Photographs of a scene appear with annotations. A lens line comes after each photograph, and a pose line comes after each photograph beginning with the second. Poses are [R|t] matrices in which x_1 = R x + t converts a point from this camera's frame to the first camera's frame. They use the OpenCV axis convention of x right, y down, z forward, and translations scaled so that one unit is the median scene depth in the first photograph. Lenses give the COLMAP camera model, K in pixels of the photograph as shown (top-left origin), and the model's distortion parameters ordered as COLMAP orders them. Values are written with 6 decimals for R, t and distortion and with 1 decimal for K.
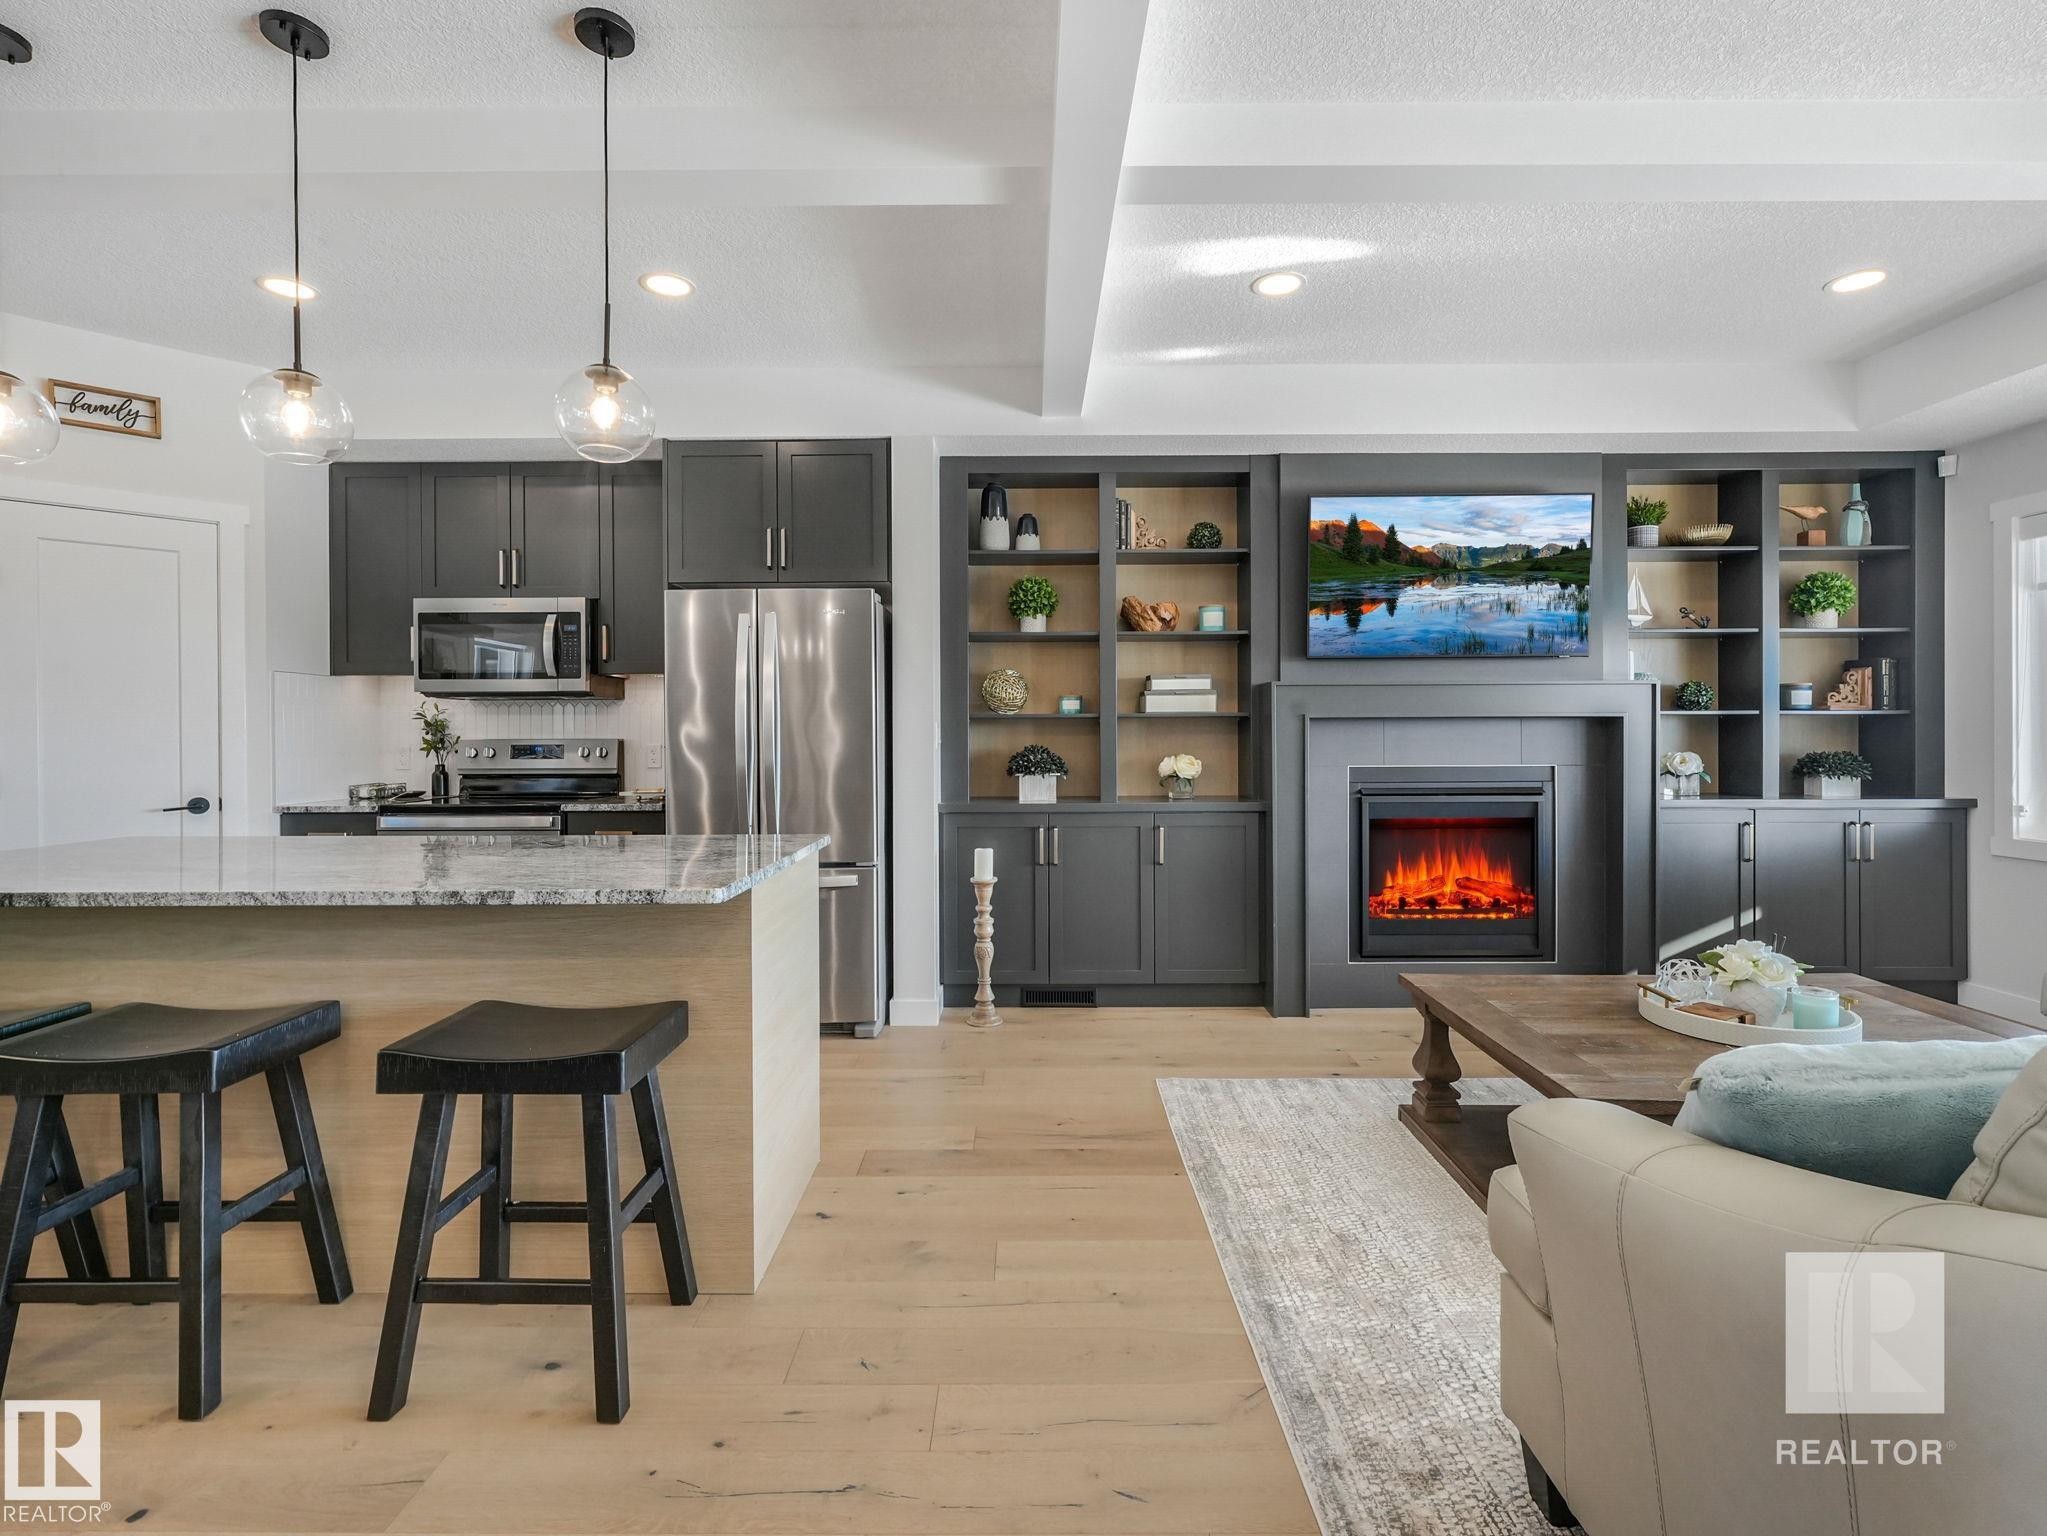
lens RADIAL K [[918.2, 0, 1049.6], [0, 918.2, 736.1], [0, 0, 1]] dist [0.002184, -0.000206]
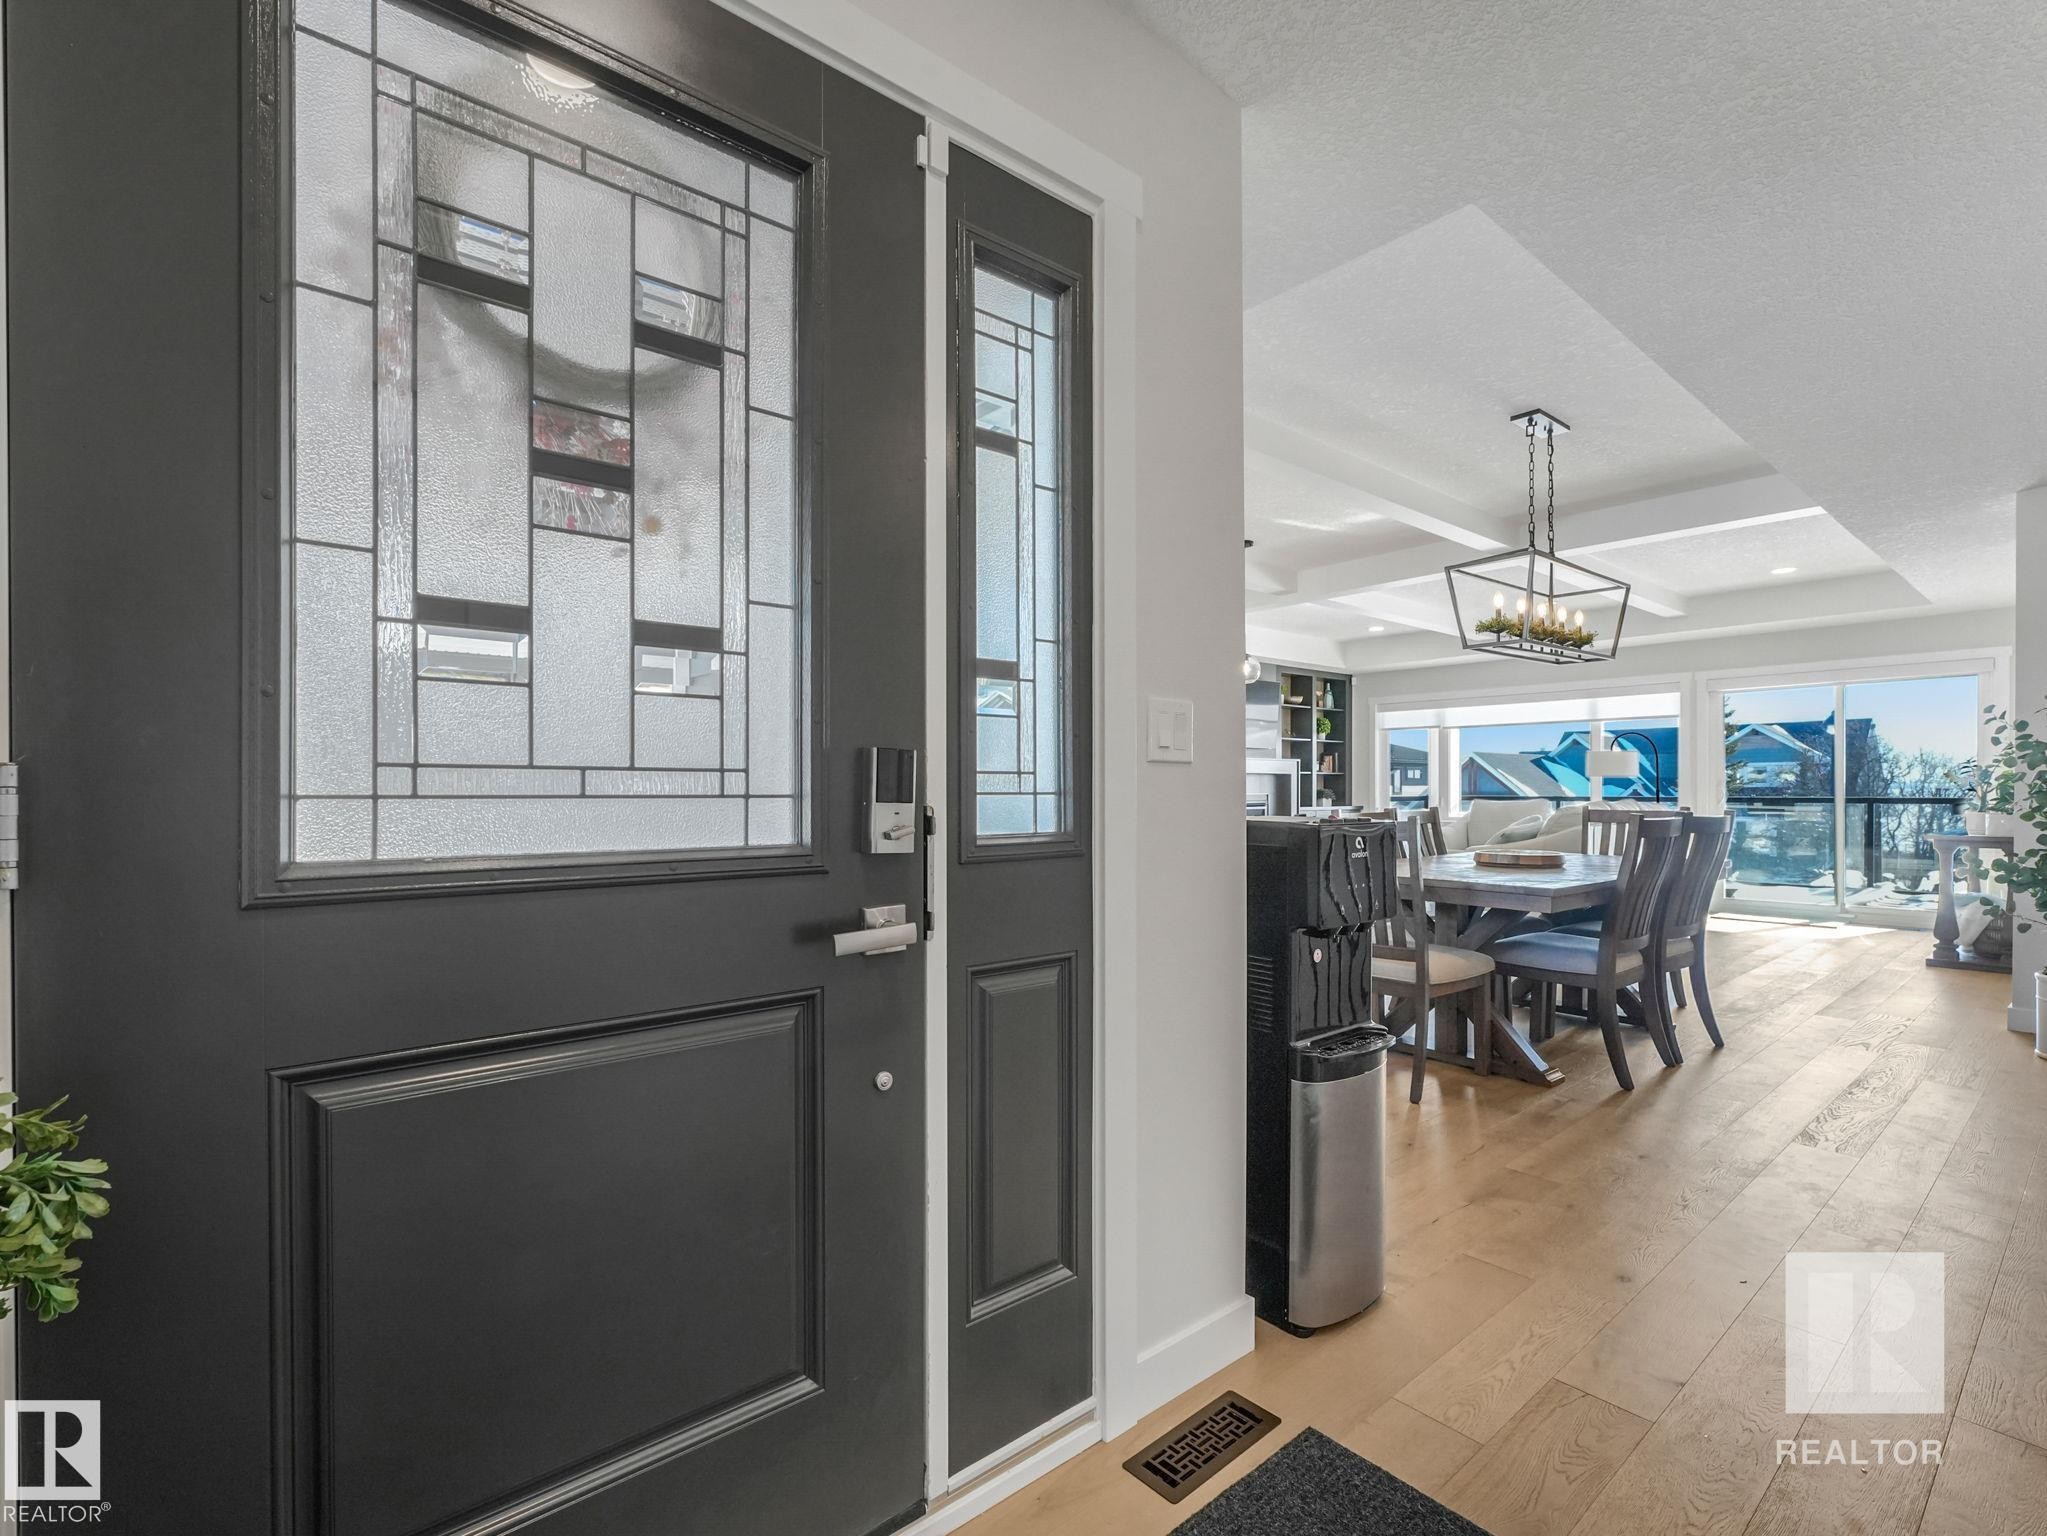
lens RADIAL K [[937.3, 0, 1022.0], [0, 937.3, 791.3], [0, 0, 1]] dist [-0.001455, -0.000200]
pose [[0.765486, 0.001358, 0.643451, -1.522193], [-0.001931, 0.999998, 0.000186, 0.026158], [-0.643449, -0.001385, 0.765487, -0.463512]]
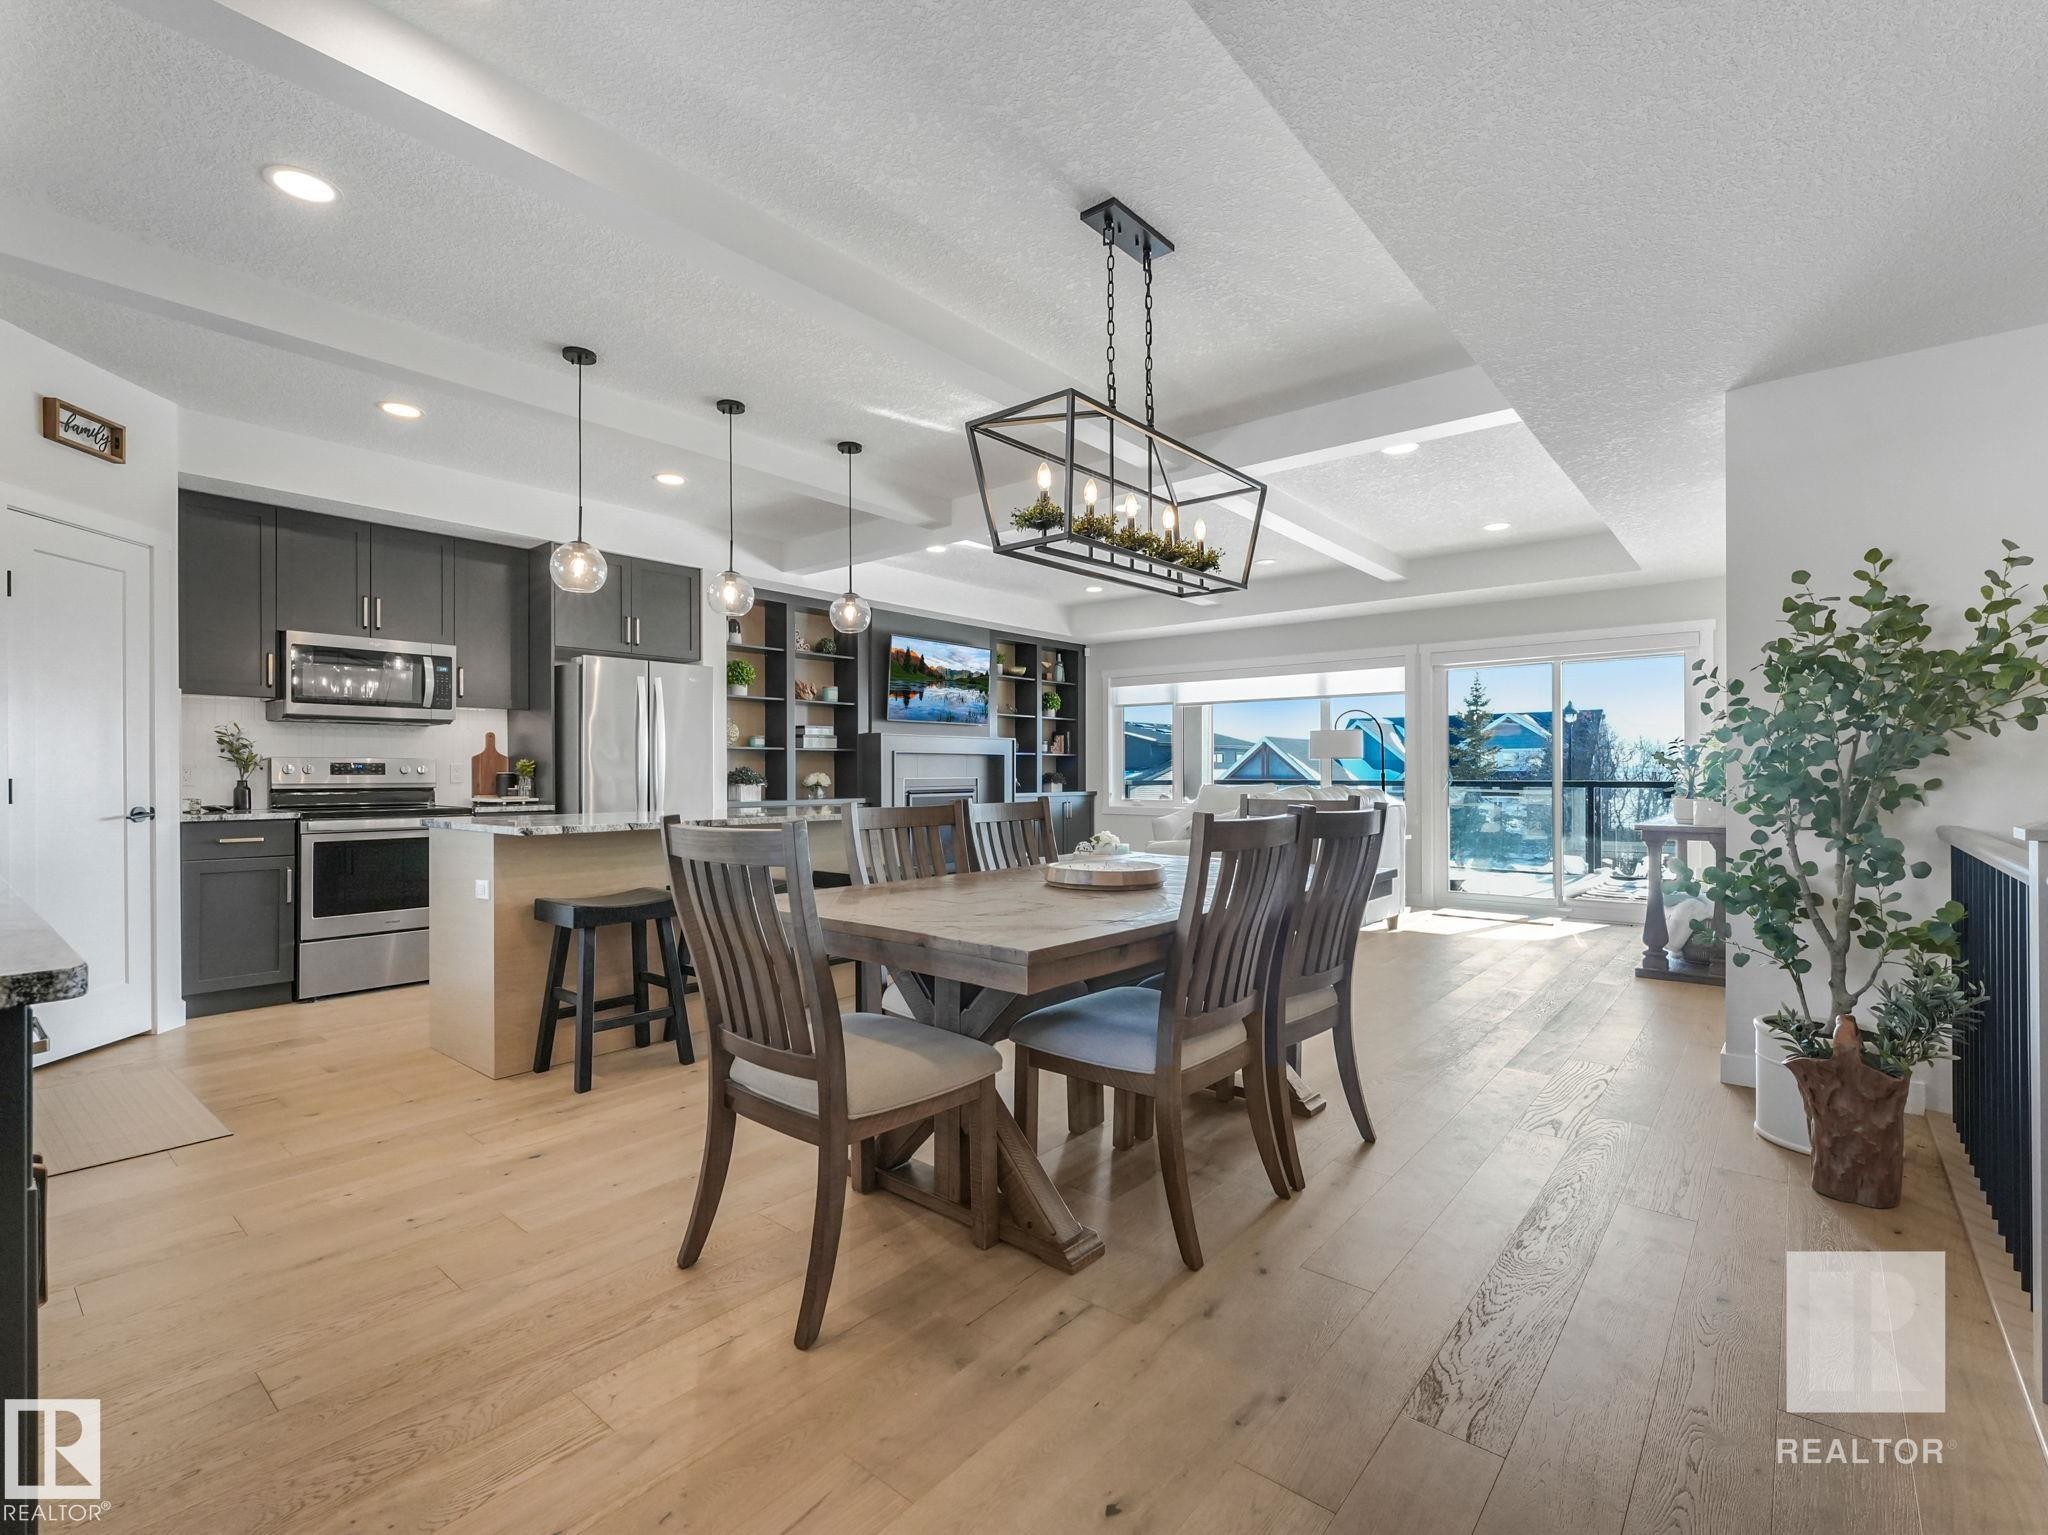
lens RADIAL K [[938.7, 0, 1024.0], [0, 938.7, 767.5], [0, 0, 1]] dist [-0.001285, -0.000770]
pose [[0.636167, 0.007414, 0.771516, -1.012824], [-0.001576, 0.999964, -0.008310, 0.025654], [-0.771550, 0.004071, 0.636156, -0.424032]]
